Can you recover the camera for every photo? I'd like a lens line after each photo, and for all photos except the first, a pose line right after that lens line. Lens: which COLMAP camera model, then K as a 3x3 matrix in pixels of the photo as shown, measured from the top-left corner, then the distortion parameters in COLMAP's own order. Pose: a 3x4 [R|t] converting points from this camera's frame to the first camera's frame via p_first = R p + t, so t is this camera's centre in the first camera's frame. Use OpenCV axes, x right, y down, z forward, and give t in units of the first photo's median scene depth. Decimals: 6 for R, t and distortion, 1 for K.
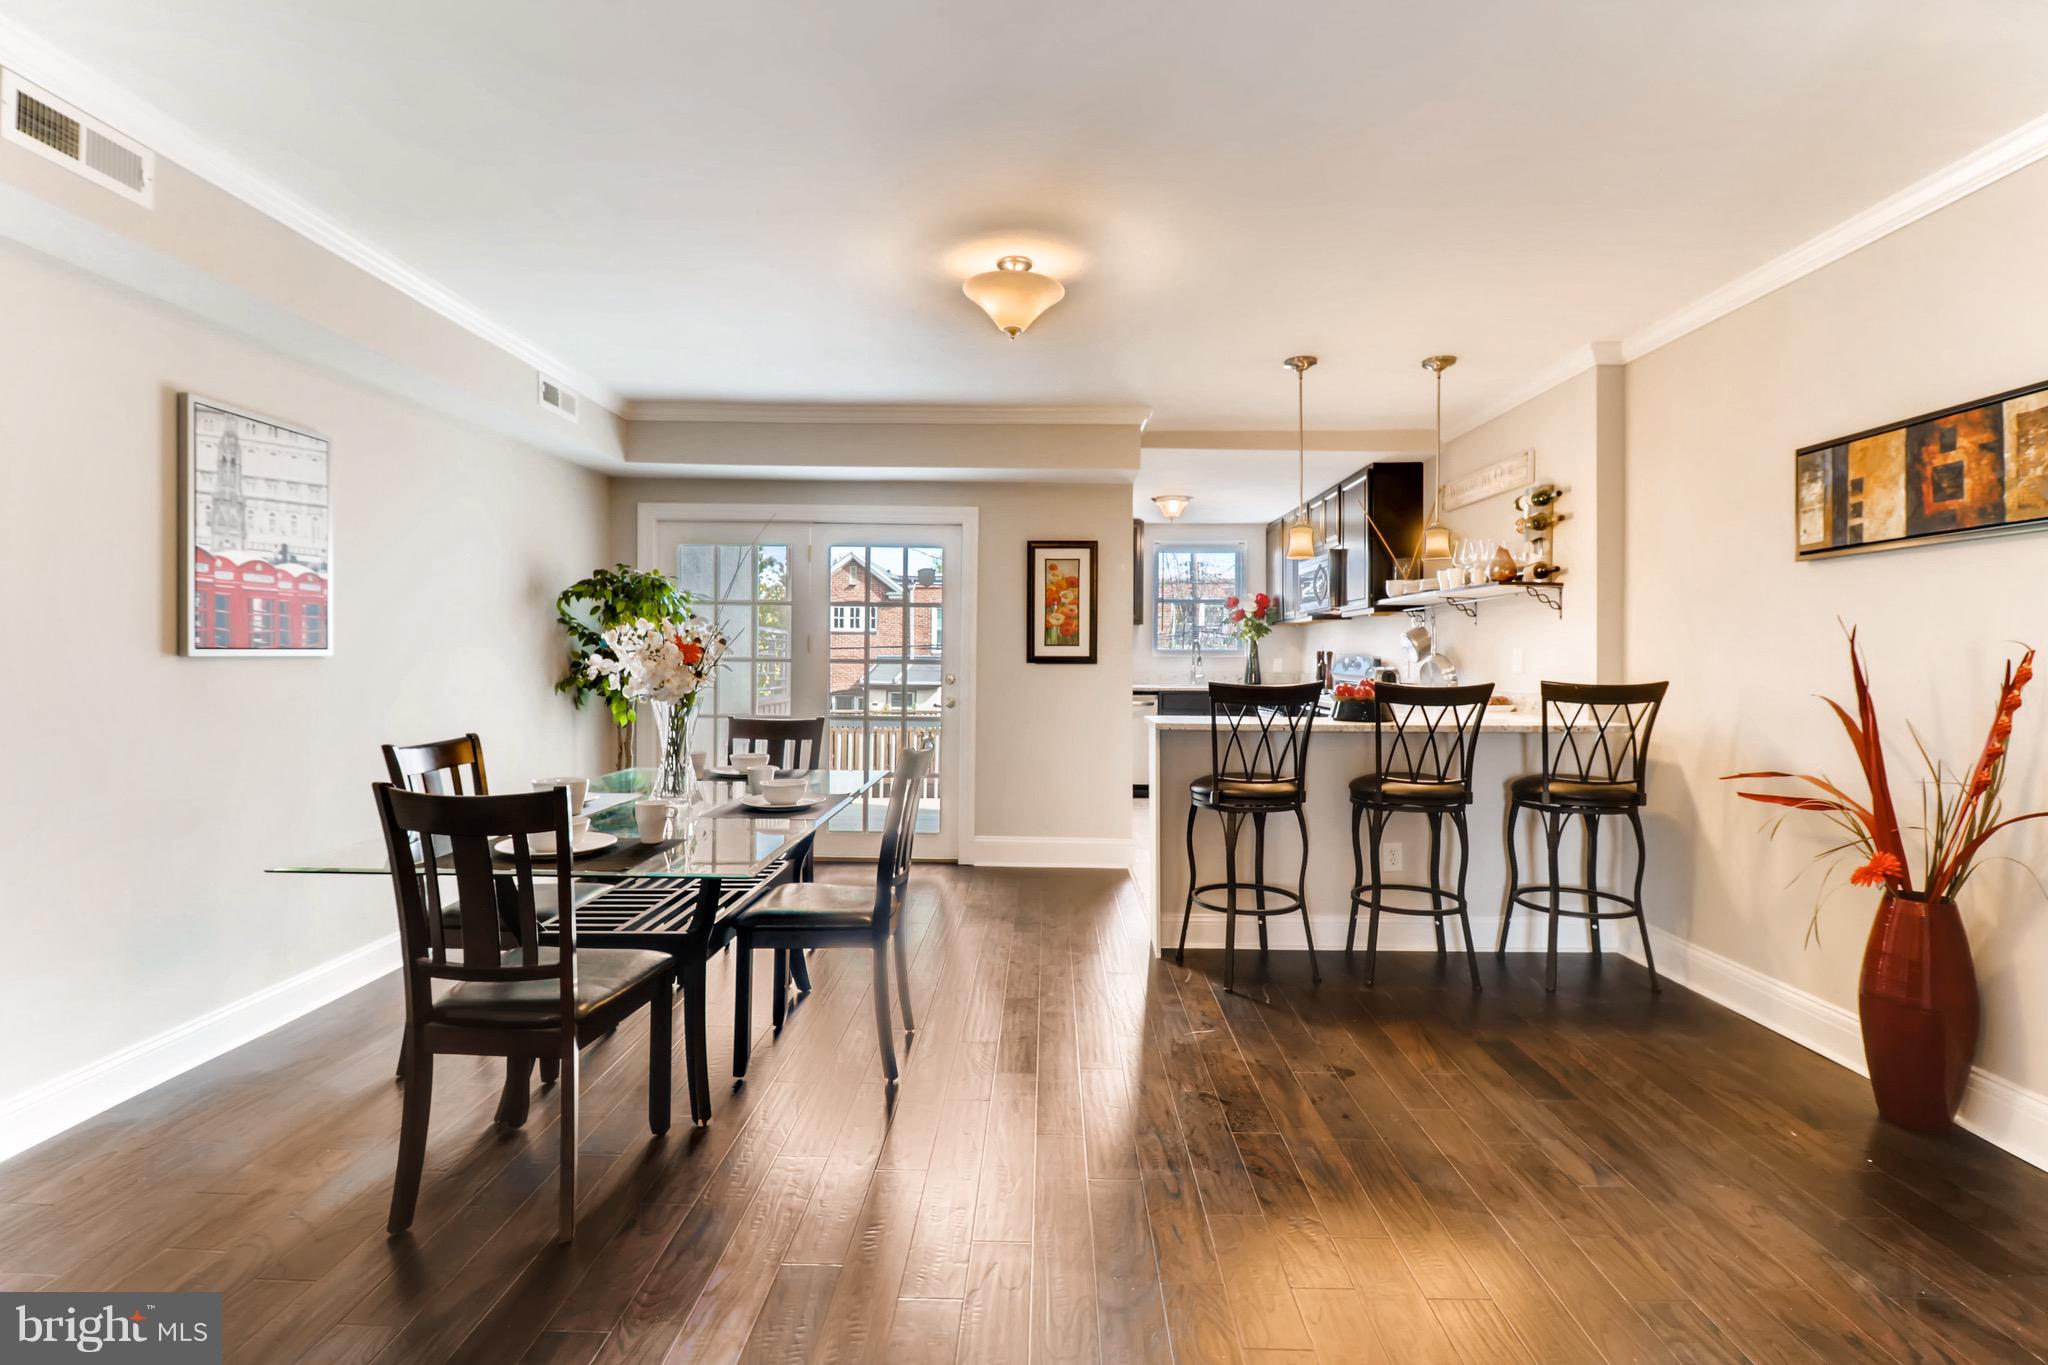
lens RADIAL K [[935.9, 0, 1017.9], [0, 935.9, 669.9], [0, 0, 1]] dist [0.002793, -0.000408]
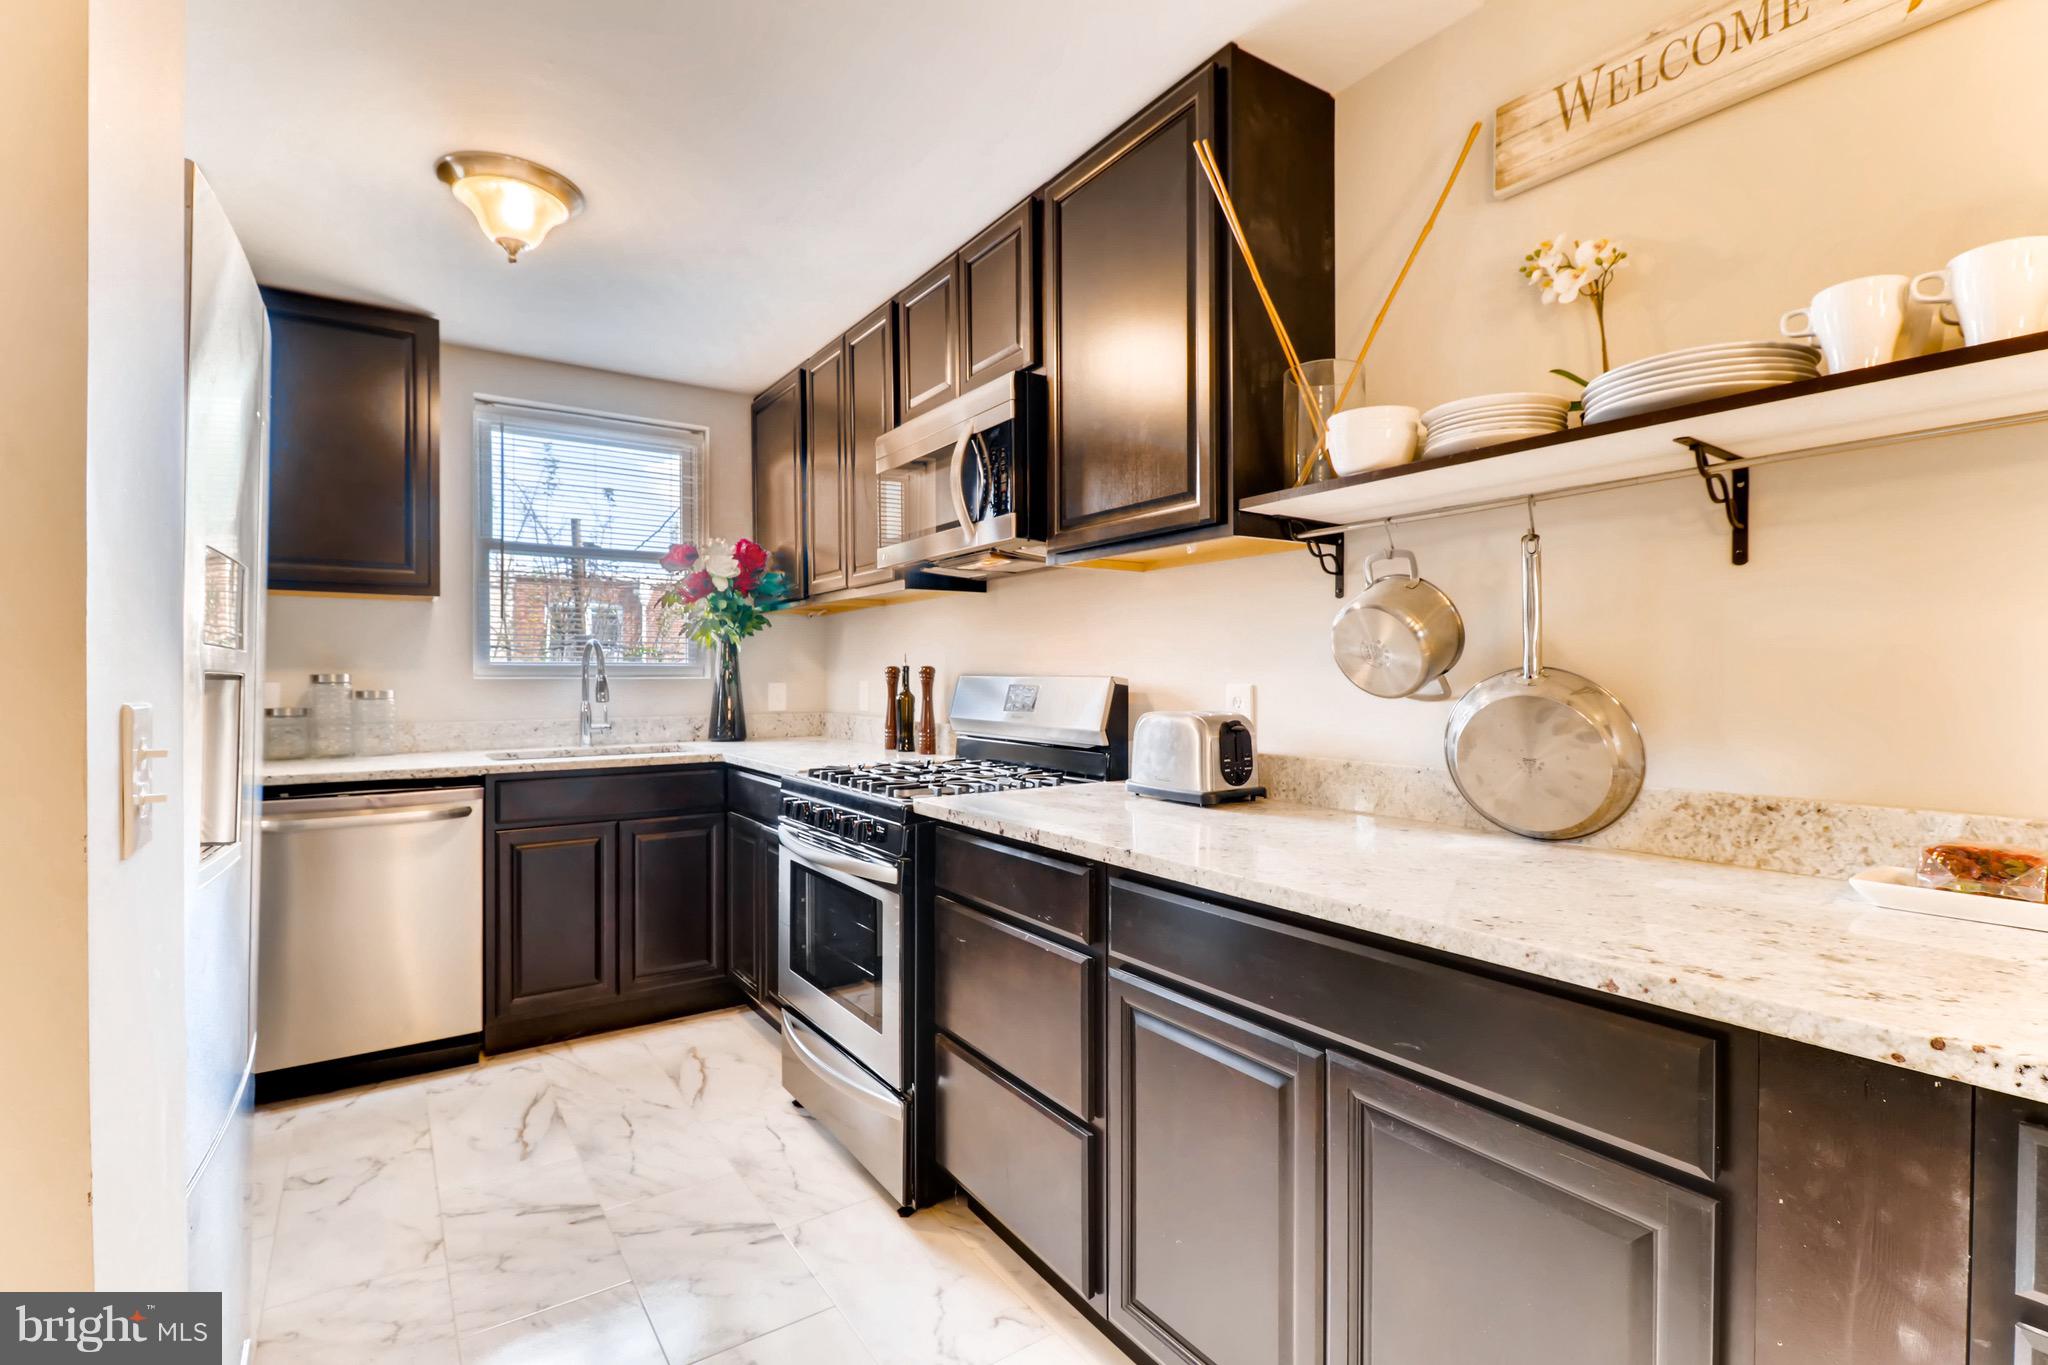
lens RADIAL K [[918.6, 0, 1044.1], [0, 918.6, 675.6], [0, 0, 1]] dist [0.001666, -0.000095]
pose [[0.792102, -0.002908, 0.610382, 0.201445], [0.012802, 0.999848, -0.011850, -0.017158], [-0.610255, 0.017201, 0.792018, 1.110764]]
